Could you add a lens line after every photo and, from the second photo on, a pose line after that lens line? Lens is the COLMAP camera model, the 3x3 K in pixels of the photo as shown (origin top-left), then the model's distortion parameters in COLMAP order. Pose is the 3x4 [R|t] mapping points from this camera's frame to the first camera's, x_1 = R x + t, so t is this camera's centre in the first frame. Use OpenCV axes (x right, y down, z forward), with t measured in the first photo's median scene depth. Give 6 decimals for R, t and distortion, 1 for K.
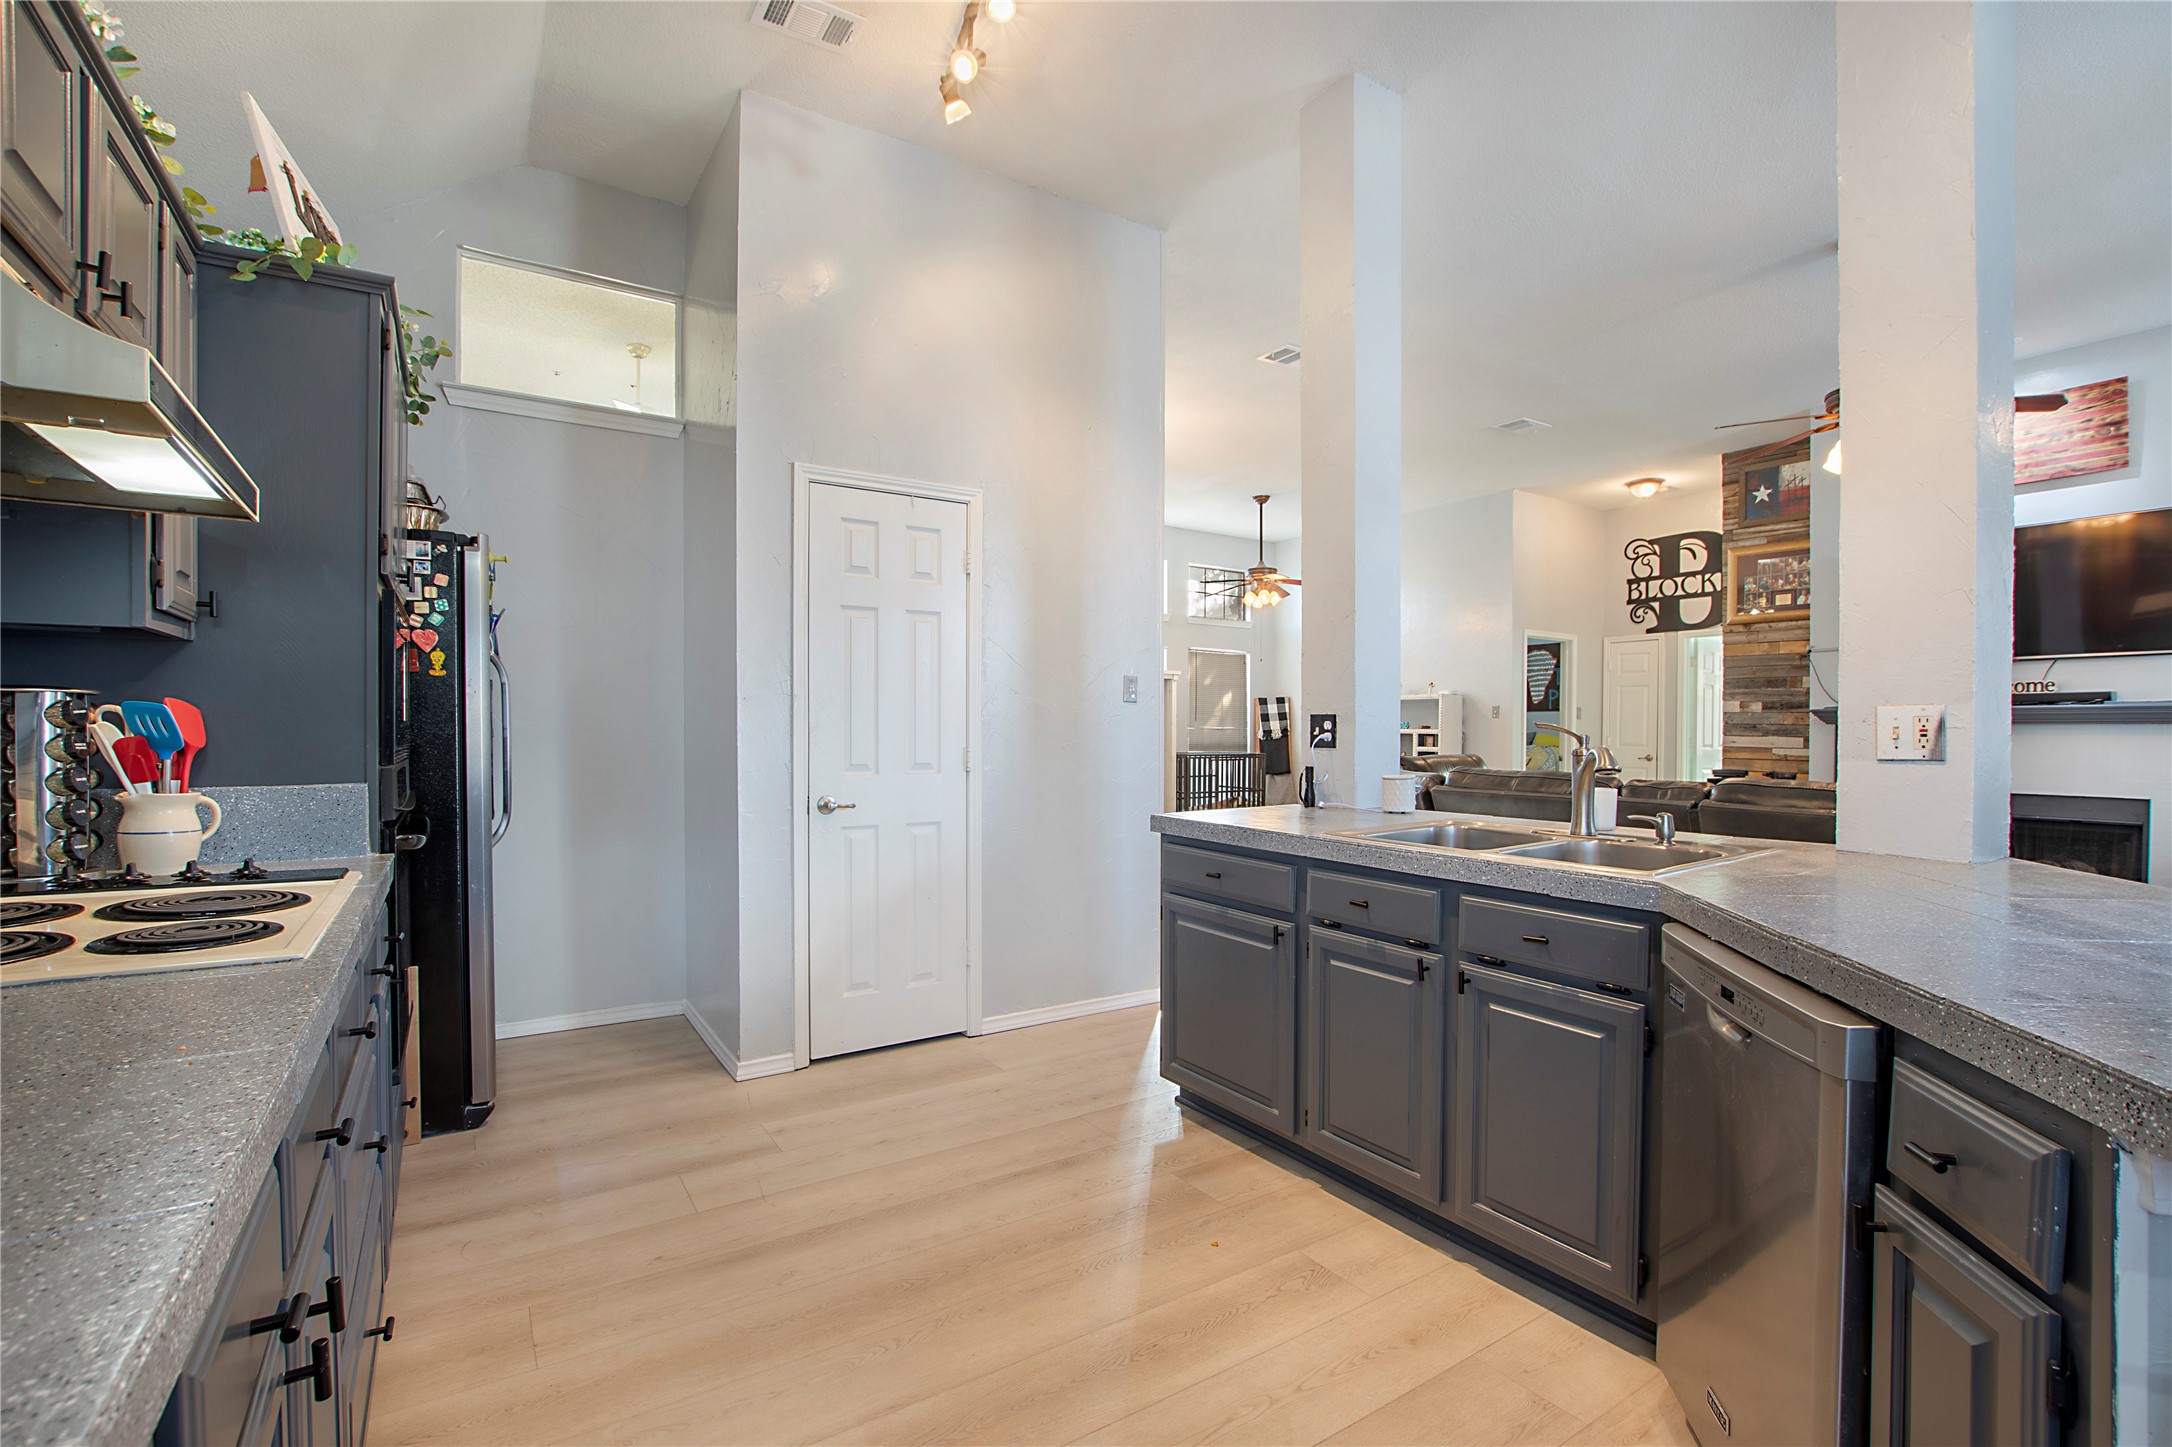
lens RADIAL K [[973.4, 0, 1083.8], [0, 973.4, 725.6], [0, 0, 1]] dist [-0.002746, -0.000542]
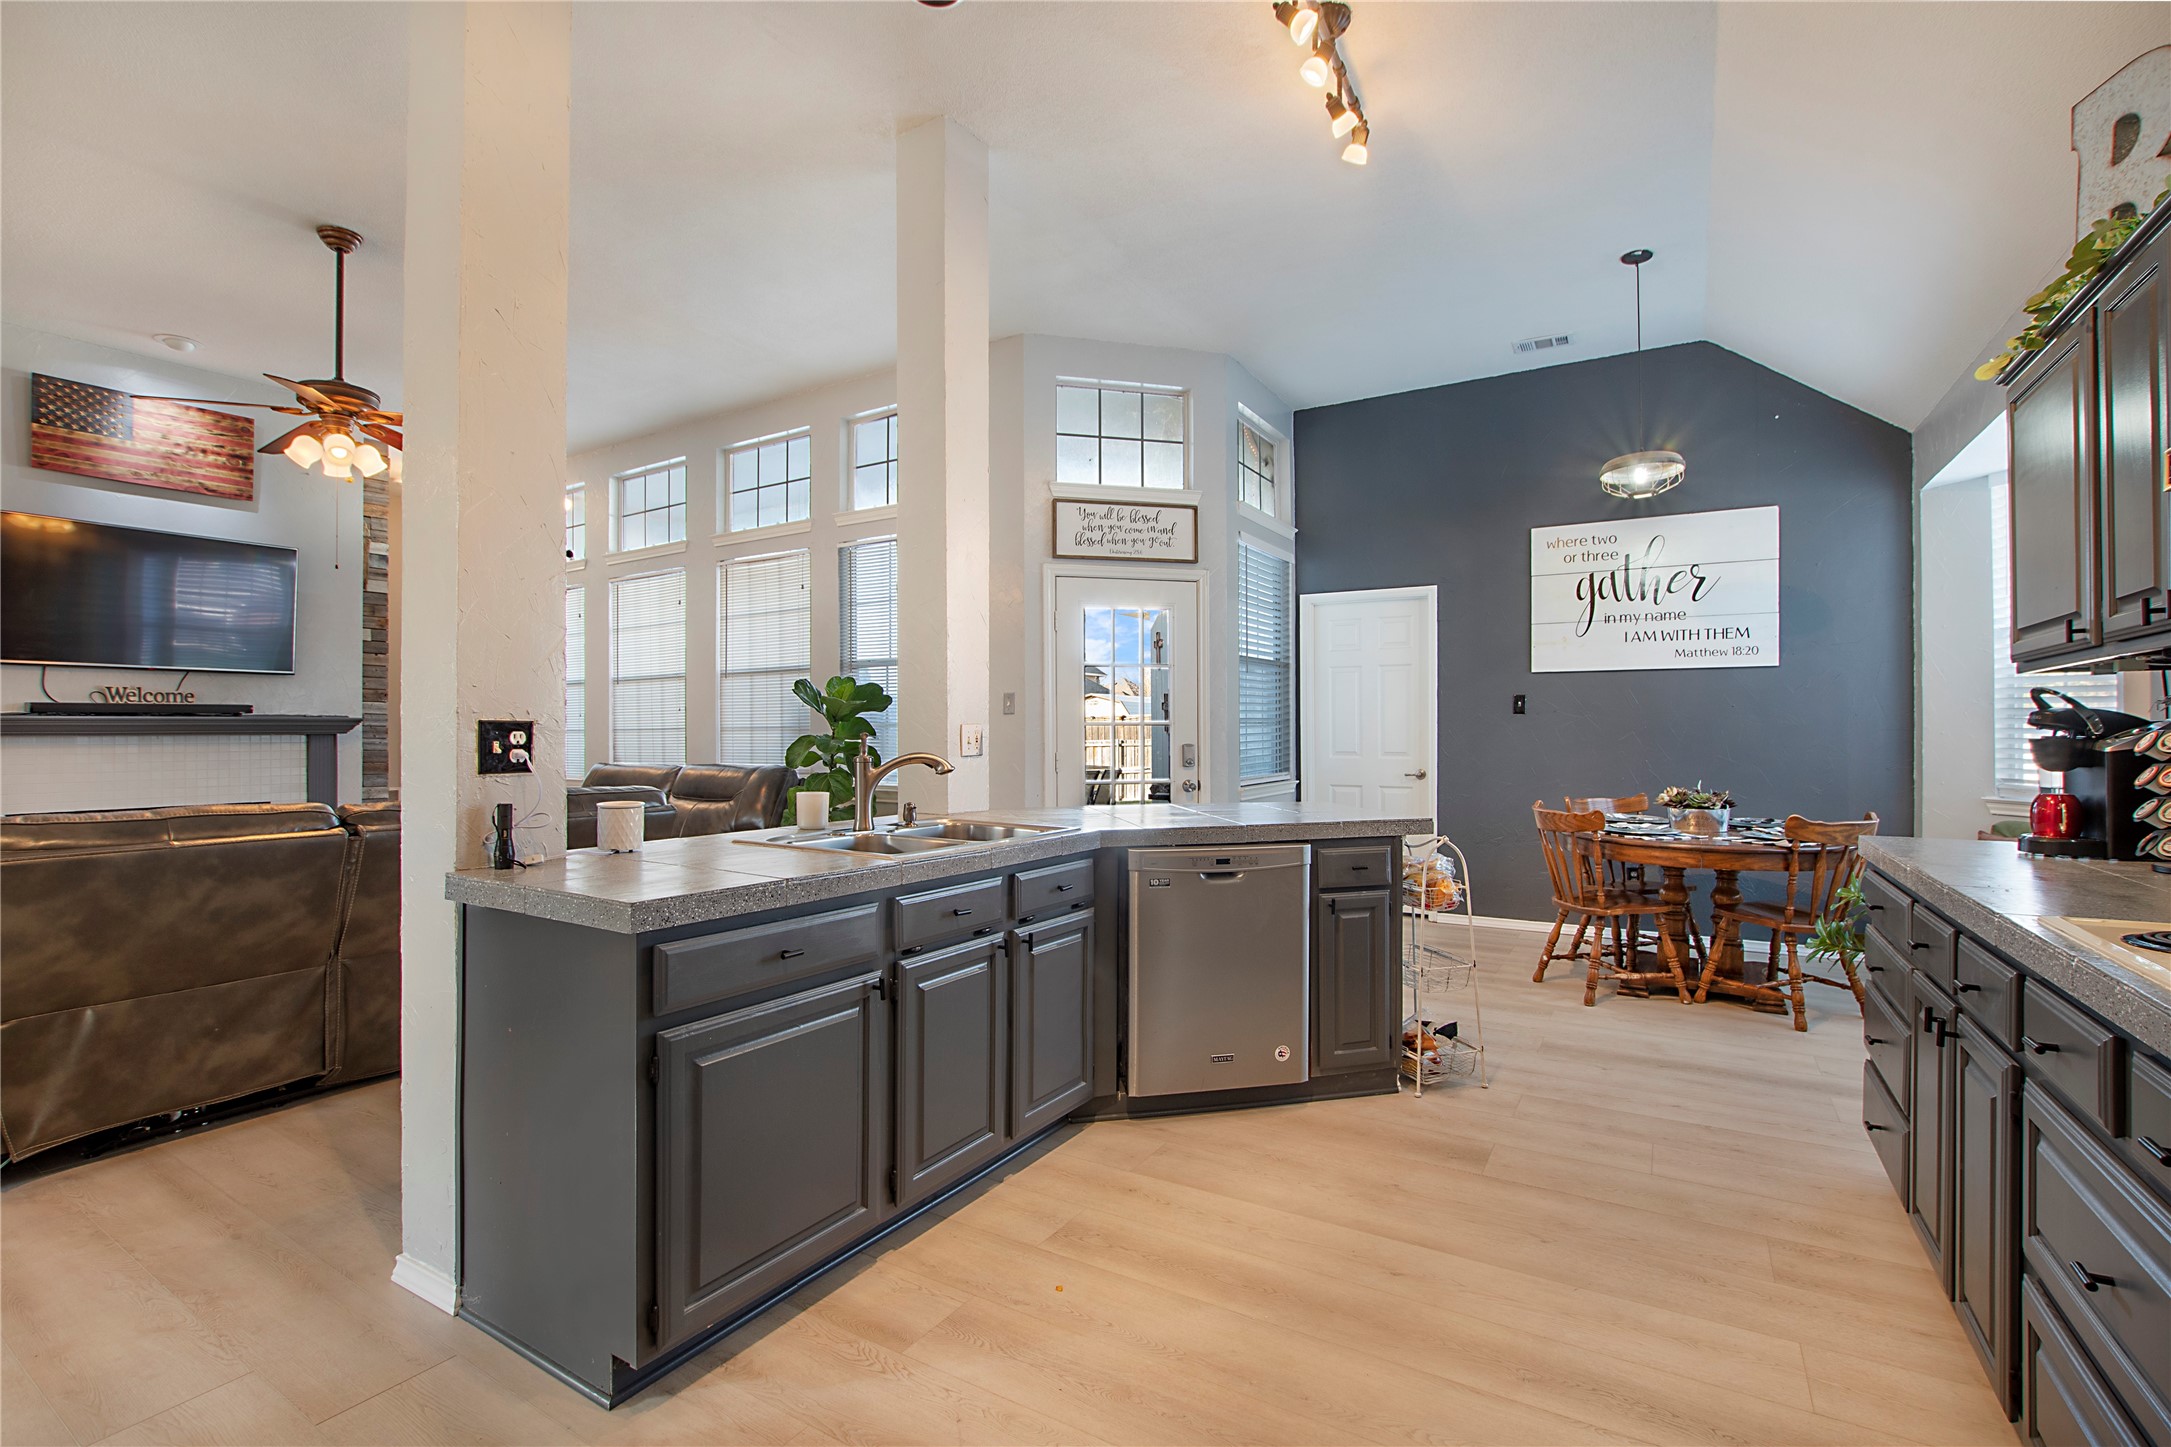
lens RADIAL K [[973.0, 0, 1082.6], [0, 973.0, 736.1], [0, 0, 1]] dist [-0.002746, -0.000542]
pose [[-0.427251, -0.001790, 0.904131, -0.494477], [0.001055, 0.999996, 0.002478, -0.002671], [-0.904132, 0.002013, -0.427248, 0.943734]]
